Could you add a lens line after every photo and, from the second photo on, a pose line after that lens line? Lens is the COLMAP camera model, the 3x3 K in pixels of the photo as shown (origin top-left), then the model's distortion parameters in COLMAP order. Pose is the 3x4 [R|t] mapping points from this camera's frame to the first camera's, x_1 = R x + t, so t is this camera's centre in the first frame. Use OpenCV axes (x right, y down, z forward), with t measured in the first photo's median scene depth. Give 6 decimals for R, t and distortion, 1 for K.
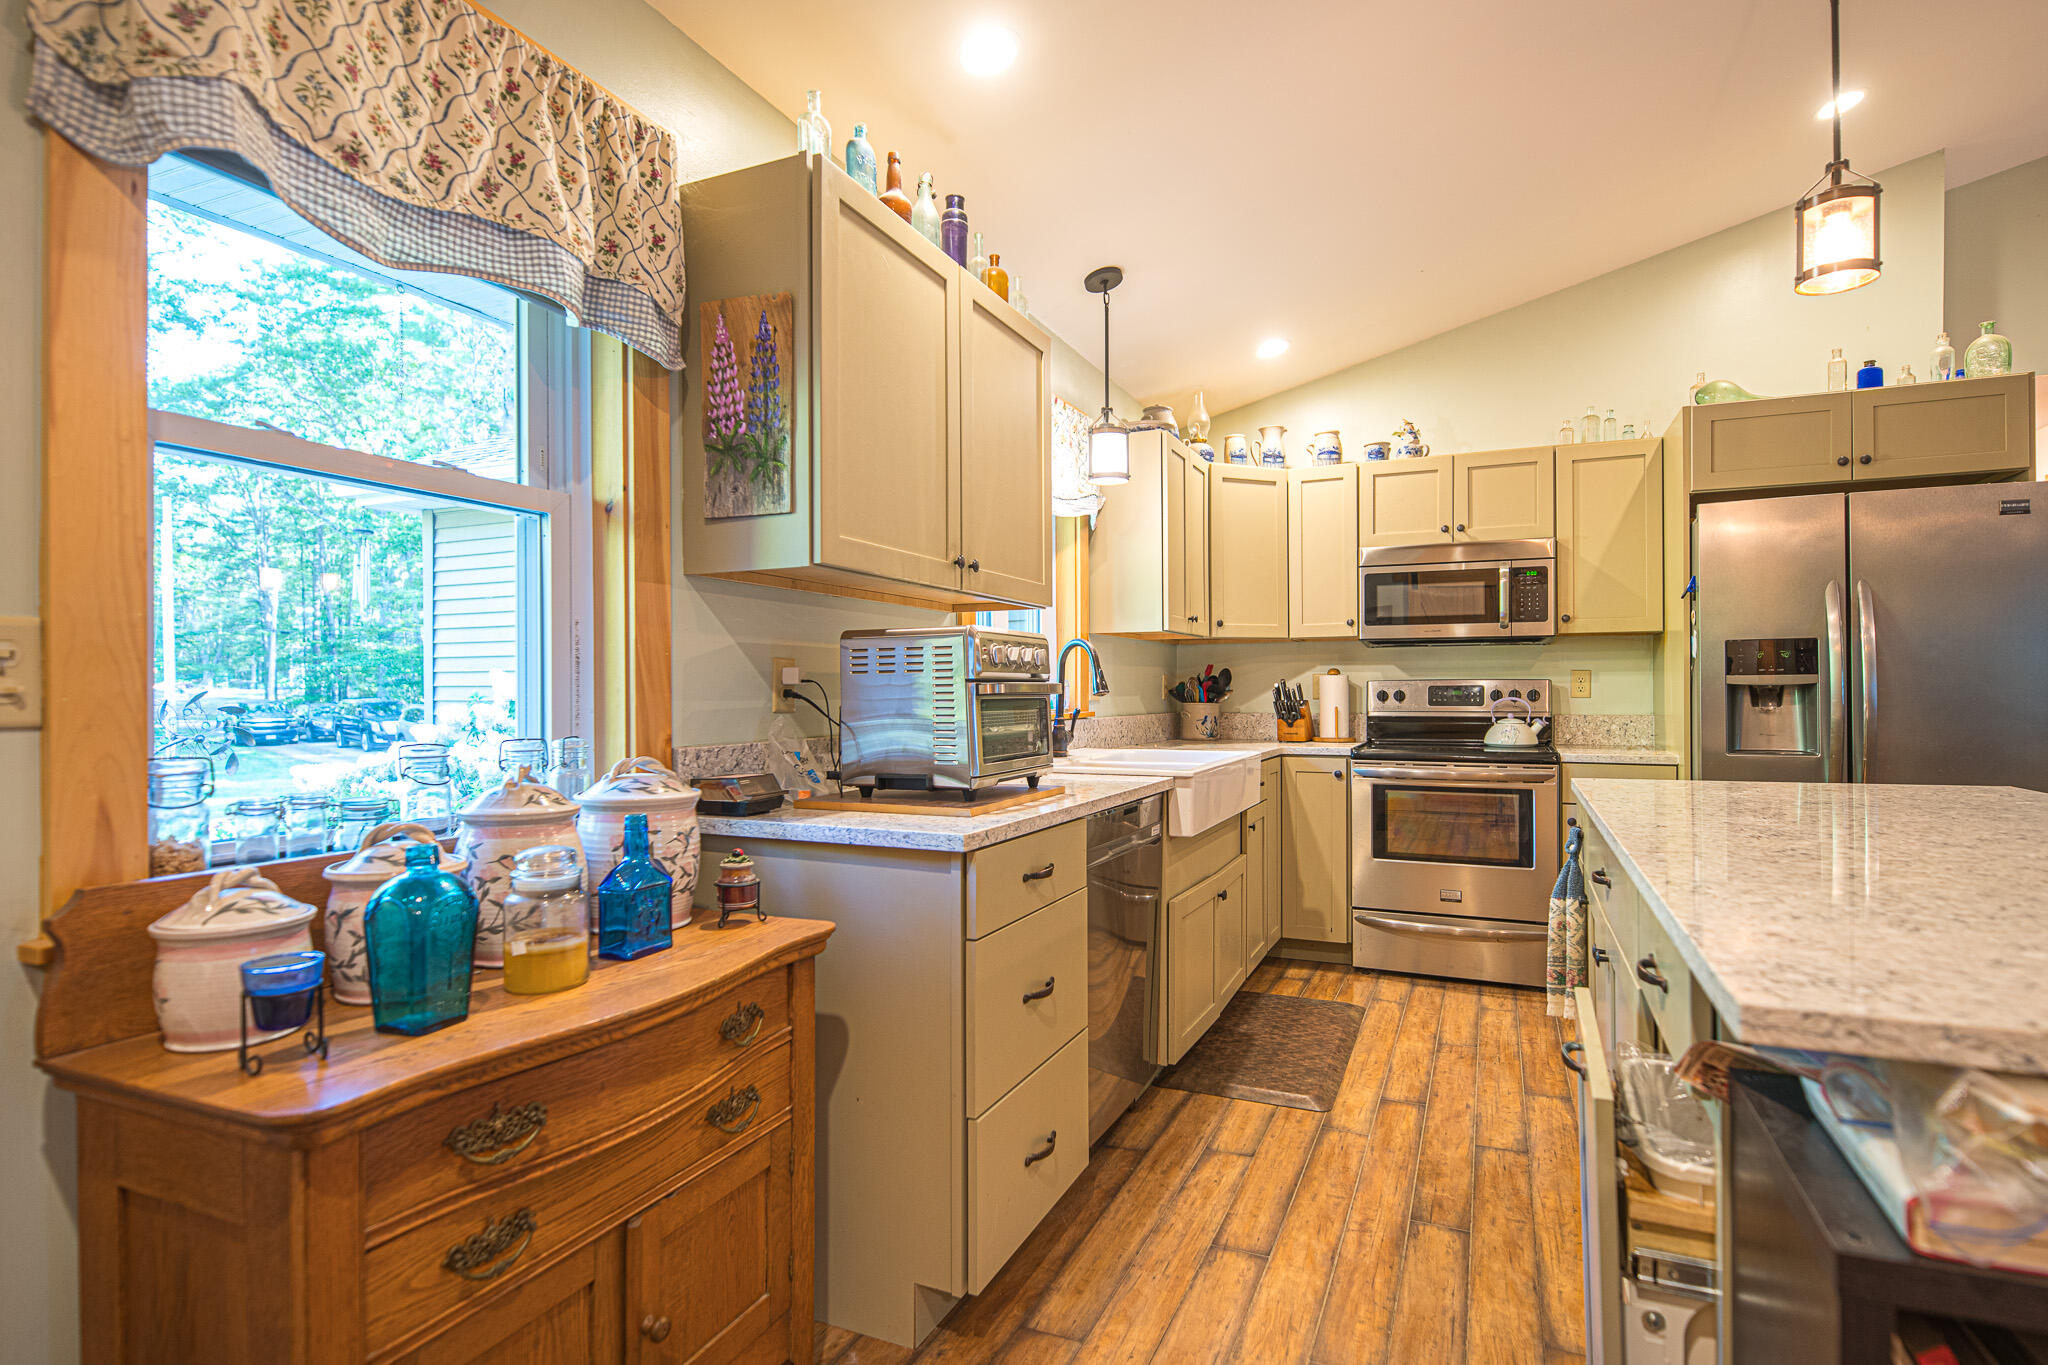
lens RADIAL K [[986.9, 0, 1032.3], [0, 986.9, 689.8], [0, 0, 1]] dist [0.002109, -0.005386]
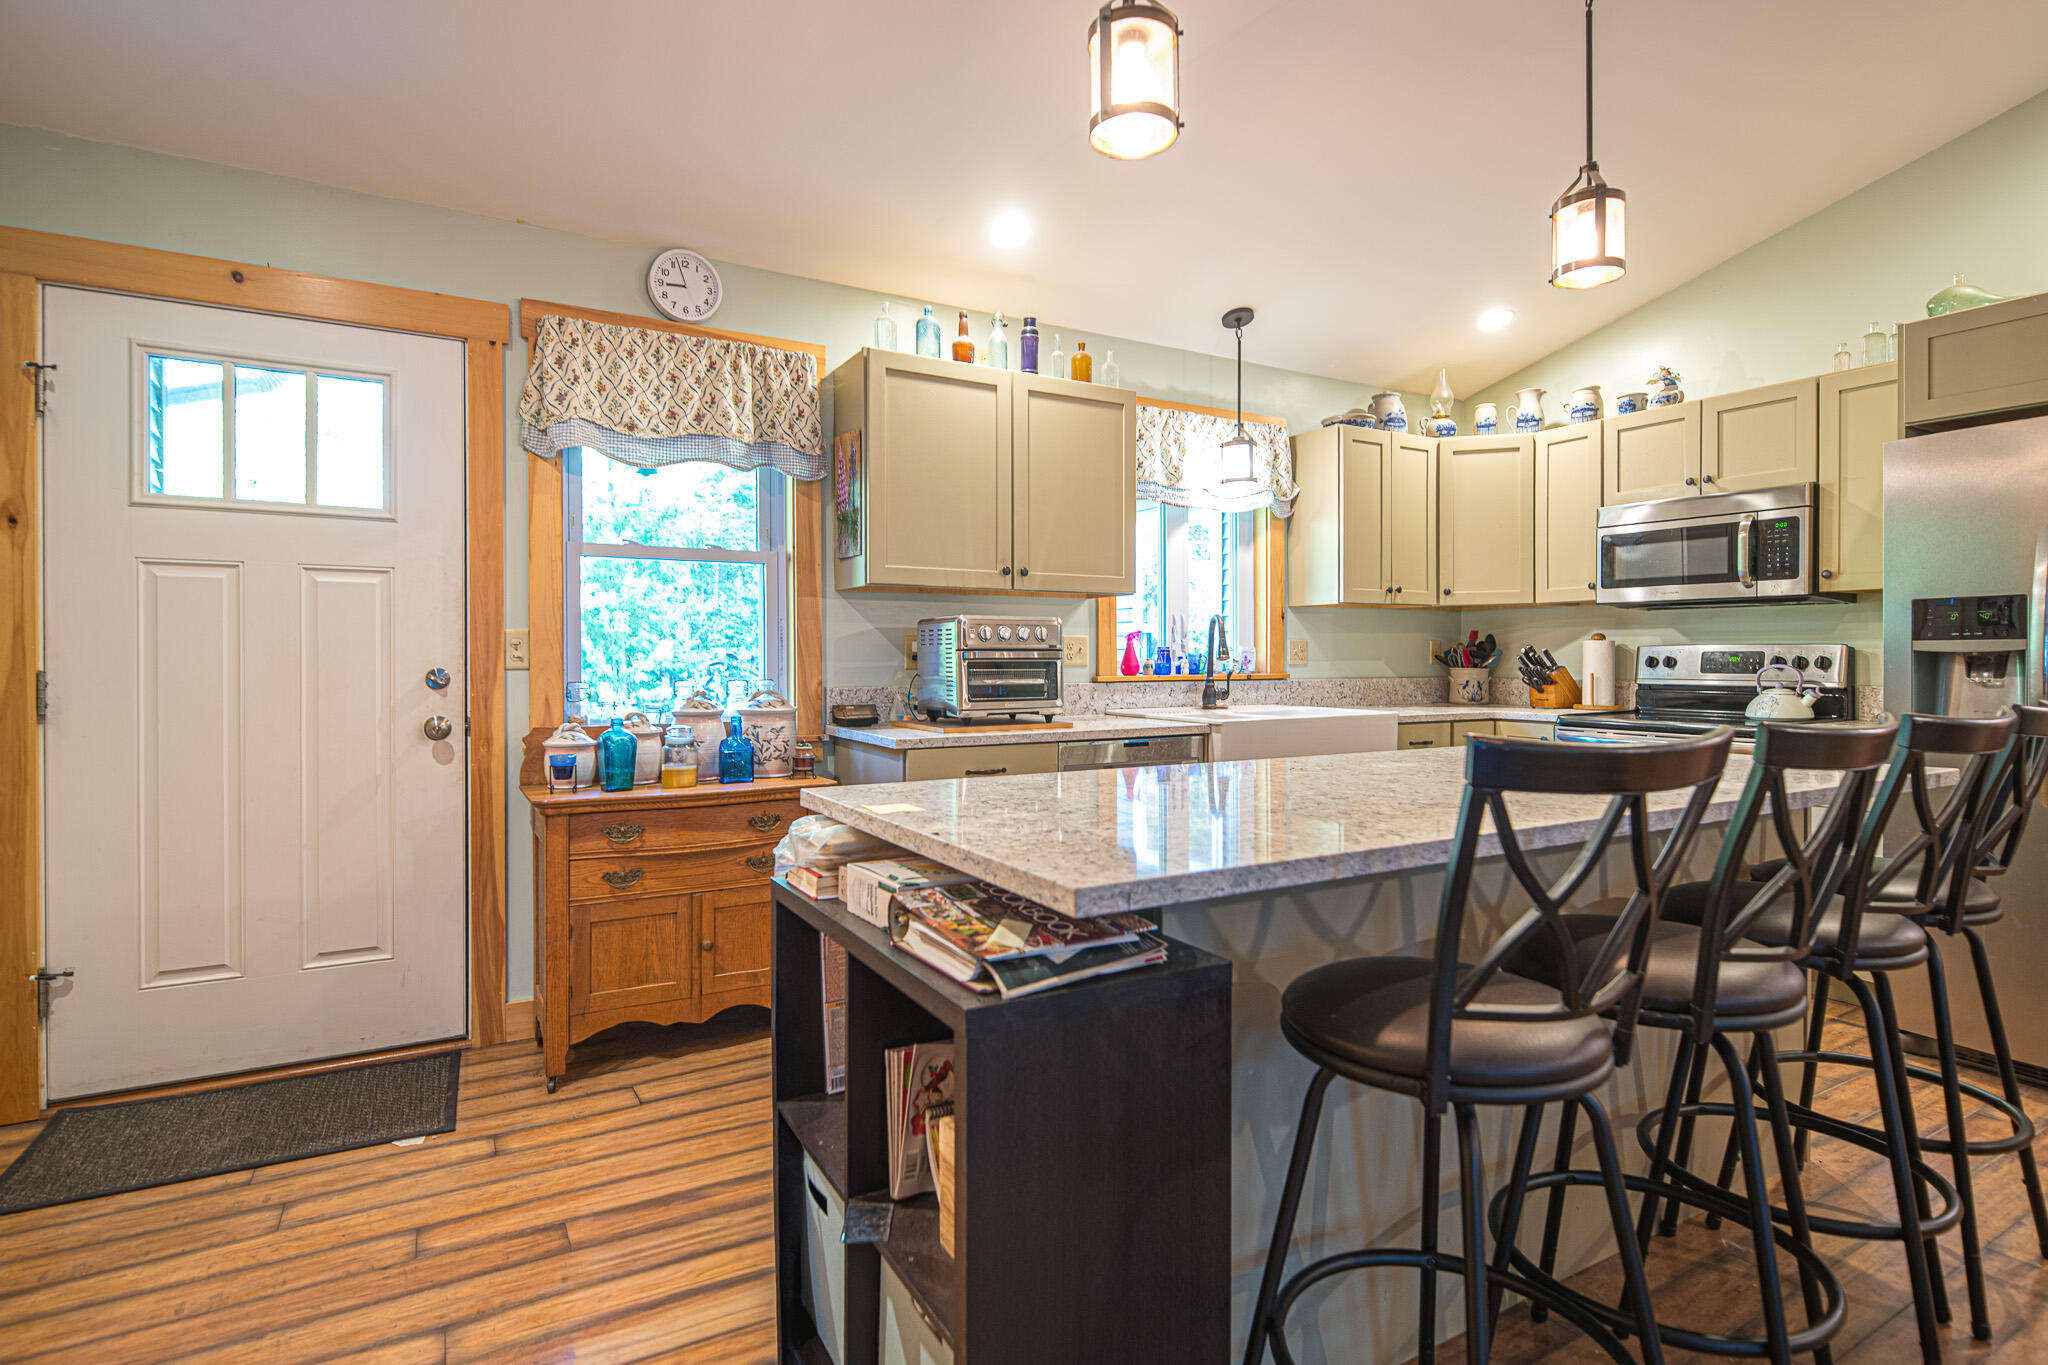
lens RADIAL K [[972.1, 0, 1029.1], [0, 972.1, 673.3], [0, 0, 1]] dist [0.000157, -0.001090]
pose [[0.809611, 0.013205, -0.586818, 0.730574], [-0.000951, 0.999775, 0.021186, -0.004005], [0.586966, -0.016594, 0.809442, -0.163300]]
